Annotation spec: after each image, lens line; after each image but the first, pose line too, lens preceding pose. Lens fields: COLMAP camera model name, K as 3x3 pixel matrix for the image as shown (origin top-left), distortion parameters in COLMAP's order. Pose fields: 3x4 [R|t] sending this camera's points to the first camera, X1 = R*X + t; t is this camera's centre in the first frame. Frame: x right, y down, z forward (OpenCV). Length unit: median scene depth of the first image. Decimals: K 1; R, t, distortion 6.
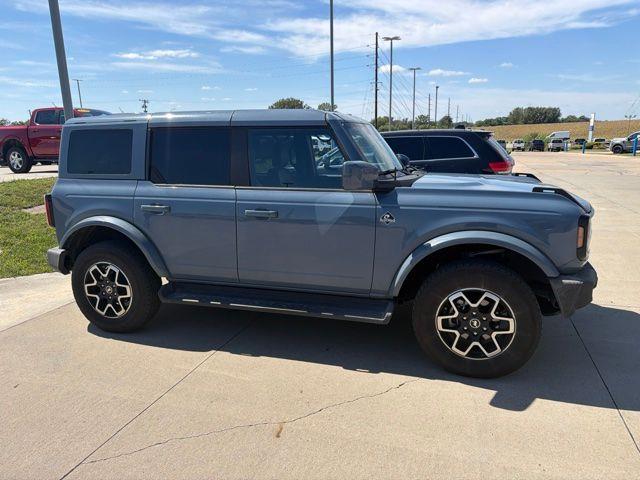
lens RADIAL K [[521.4, 0, 320.2], [0, 521.4, 298.0], [0, 0, 1]] dist [0.042959, -0.055610]
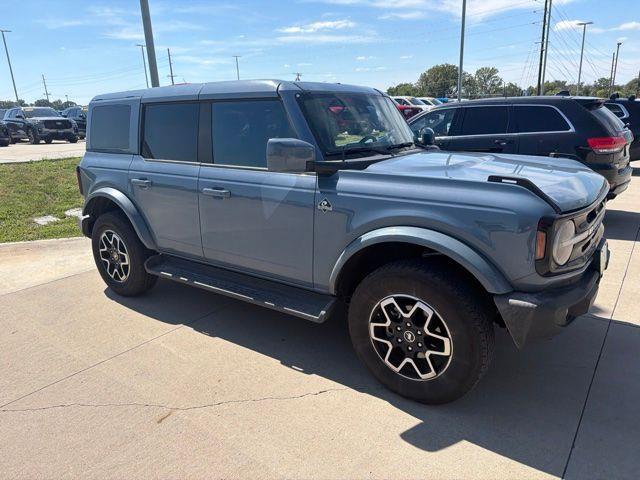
lens RADIAL K [[502.6, 0, 297.9], [0, 502.6, 301.7], [0, 0, 1]] dist [0.047608, -0.047645]
pose [[0.929147, 0.121206, -0.349278, 0.358246], [-0.096890, 0.991543, 0.086337, -0.053136], [0.356789, -0.046378, 0.933033, 0.160361]]
